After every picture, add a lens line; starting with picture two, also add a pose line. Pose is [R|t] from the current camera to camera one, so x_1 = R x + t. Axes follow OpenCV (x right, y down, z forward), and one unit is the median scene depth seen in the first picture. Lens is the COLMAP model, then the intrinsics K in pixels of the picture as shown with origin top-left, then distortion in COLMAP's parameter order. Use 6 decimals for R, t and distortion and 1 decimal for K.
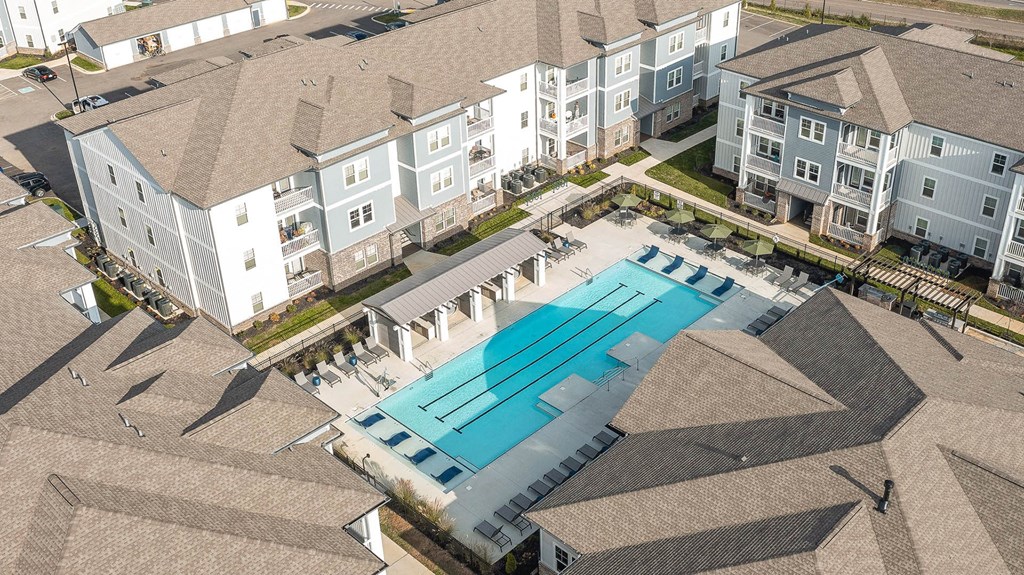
lens RADIAL K [[1051.0, 0, 512.0], [0, 1051.0, 287.5], [0, 0, 1]] dist [-0.002622, -0.002821]
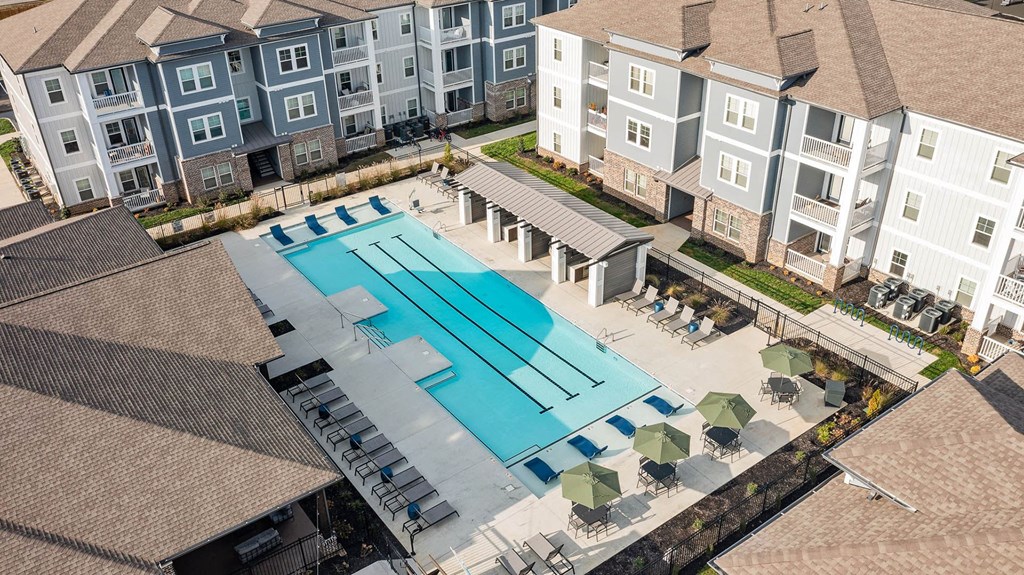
lens RADIAL K [[832.3, 0, 512.0], [0, 832.3, 287.5], [0, 0, 1]] dist [-0.010290, -0.005390]
pose [[-0.169120, 0.523224, -0.835246, 0.524589], [-0.493466, 0.688632, 0.531297, -0.296646], [0.853164, 0.502019, 0.141732, 0.868125]]
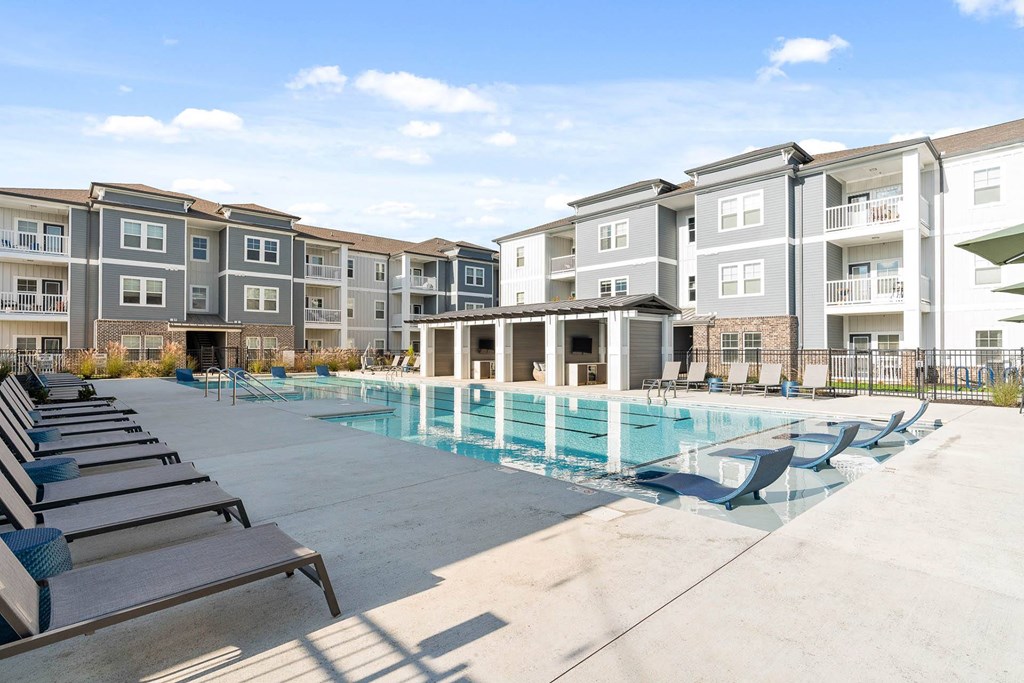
lens RADIAL K [[515.2, 0, 512.0], [0, 515.2, 341.5], [0, 0, 1]] dist [0.002655, 0.000413]
pose [[-0.062415, 0.008160, -0.998017, 0.278237], [-0.521080, 0.852590, 0.039559, -0.007268], [0.851222, 0.522516, -0.048963, 0.964337]]
